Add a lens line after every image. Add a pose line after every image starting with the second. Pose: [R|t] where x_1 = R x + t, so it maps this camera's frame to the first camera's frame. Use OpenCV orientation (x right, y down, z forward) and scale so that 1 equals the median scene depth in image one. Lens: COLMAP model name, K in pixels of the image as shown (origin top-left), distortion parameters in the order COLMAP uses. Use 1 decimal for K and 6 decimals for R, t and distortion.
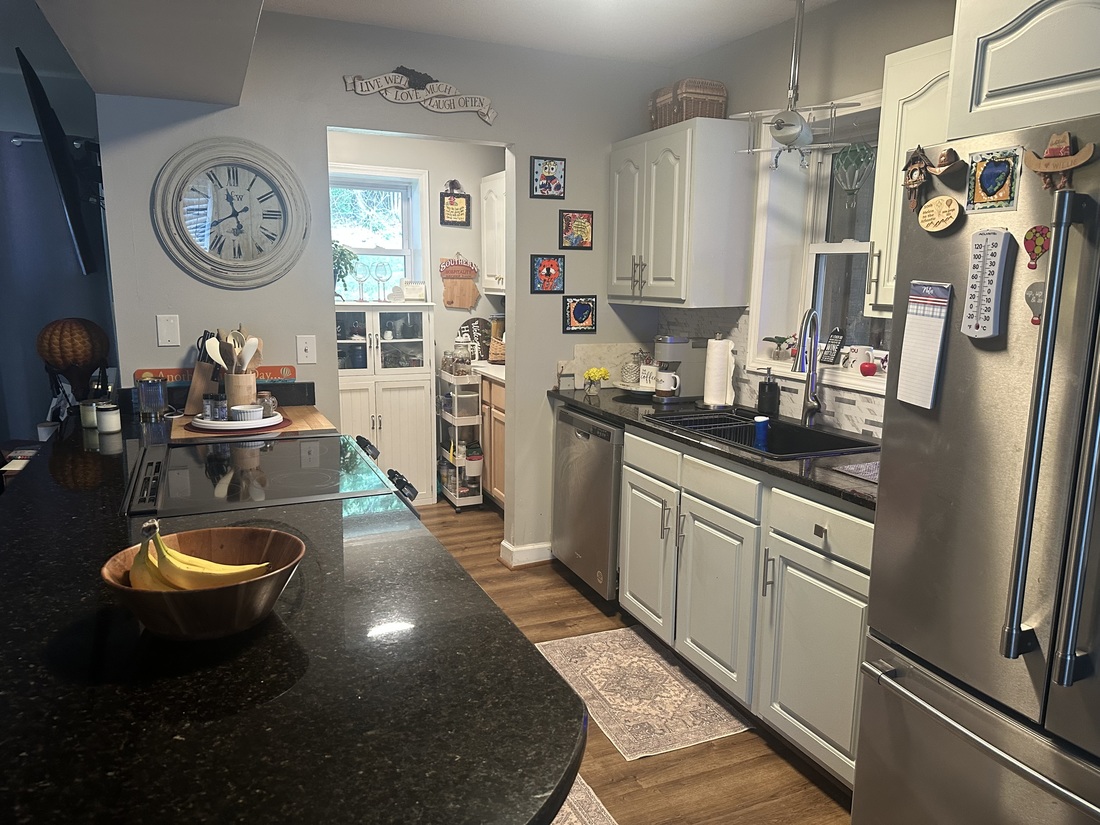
lens RADIAL K [[777.4, 0, 548.3], [0, 777.4, 423.6], [0, 0, 1]] dist [0.042189, -0.052841]
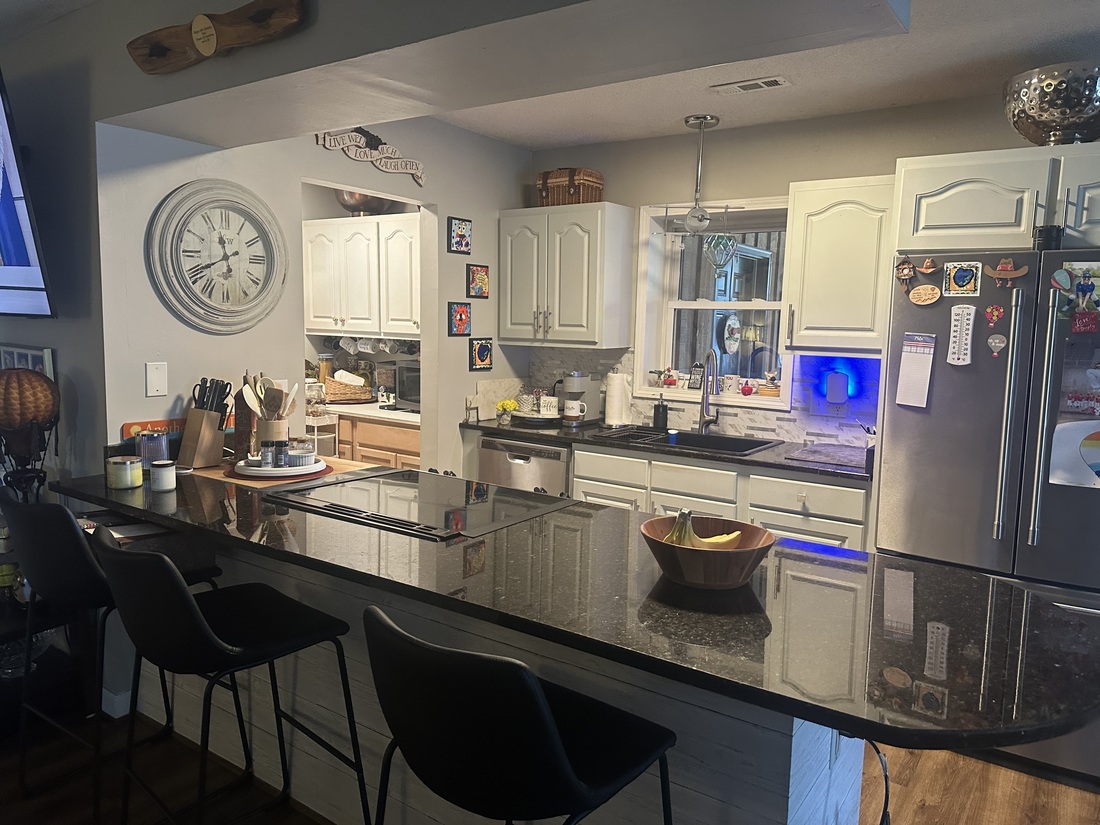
lens RADIAL K [[777.4, 0, 546.1], [0, 777.4, 413.7], [0, 0, 1]] dist [0.042189, -0.052841]
pose [[0.853789, -0.053695, 0.517843, -0.555081], [0.084271, 0.995804, -0.035686, -0.006802], [-0.513753, 0.074107, 0.854731, -0.016543]]
